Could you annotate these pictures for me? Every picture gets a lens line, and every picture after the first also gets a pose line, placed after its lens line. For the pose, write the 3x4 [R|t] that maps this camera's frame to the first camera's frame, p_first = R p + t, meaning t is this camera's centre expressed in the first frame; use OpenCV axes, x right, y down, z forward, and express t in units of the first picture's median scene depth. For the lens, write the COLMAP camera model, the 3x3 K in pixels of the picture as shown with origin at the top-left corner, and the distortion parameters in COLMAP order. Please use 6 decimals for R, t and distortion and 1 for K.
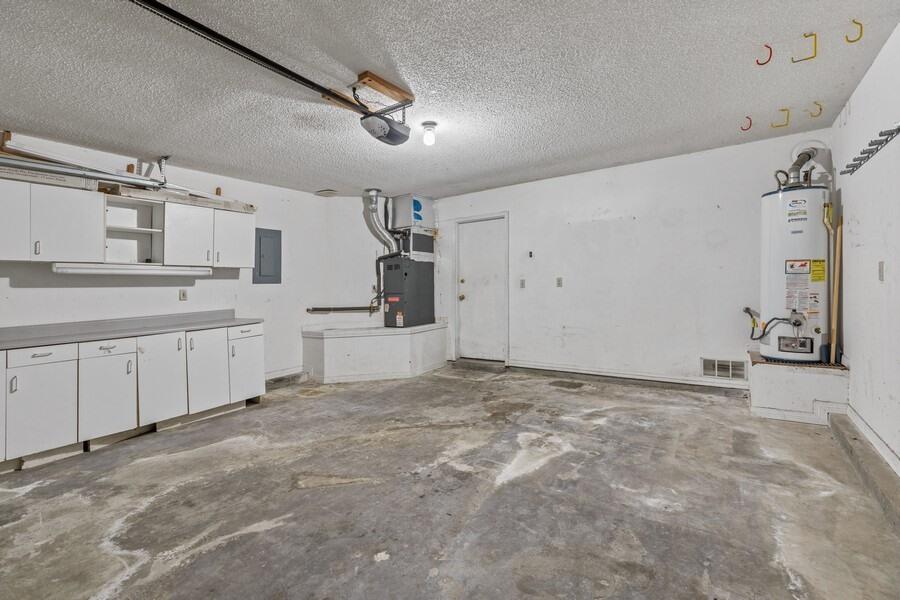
lens RADIAL K [[404.8, 0, 451.2], [0, 404.8, 304.9], [0, 0, 1]] dist [0.003296, 0.000134]
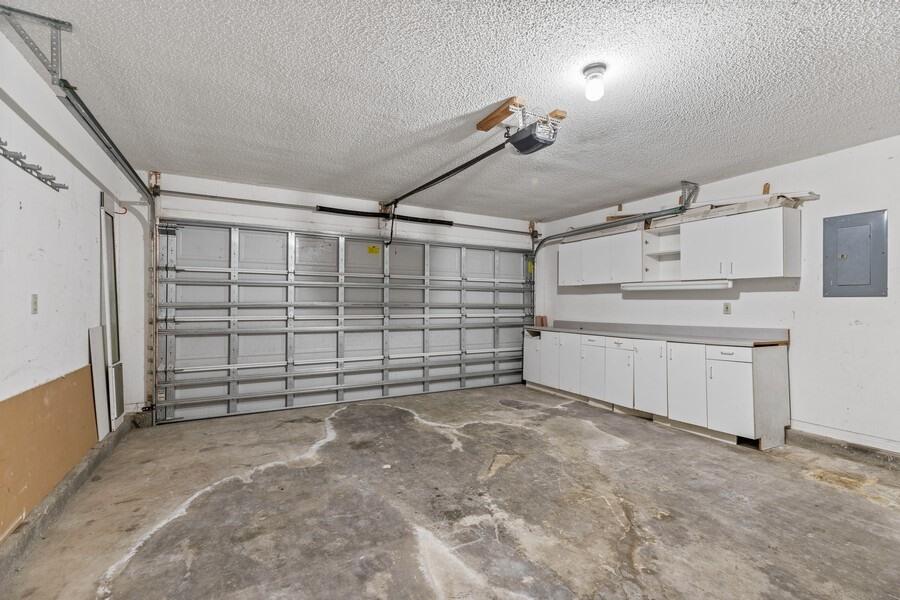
lens RADIAL K [[406.2, 0, 449.4], [0, 406.2, 300.8], [0, 0, 1]] dist [0.000026, 0.000037]
pose [[-0.457762, 0.022003, -0.888802, 0.786589], [-0.033645, 0.998549, 0.042048, -0.093679], [0.888438, 0.049152, -0.456358, 1.301366]]
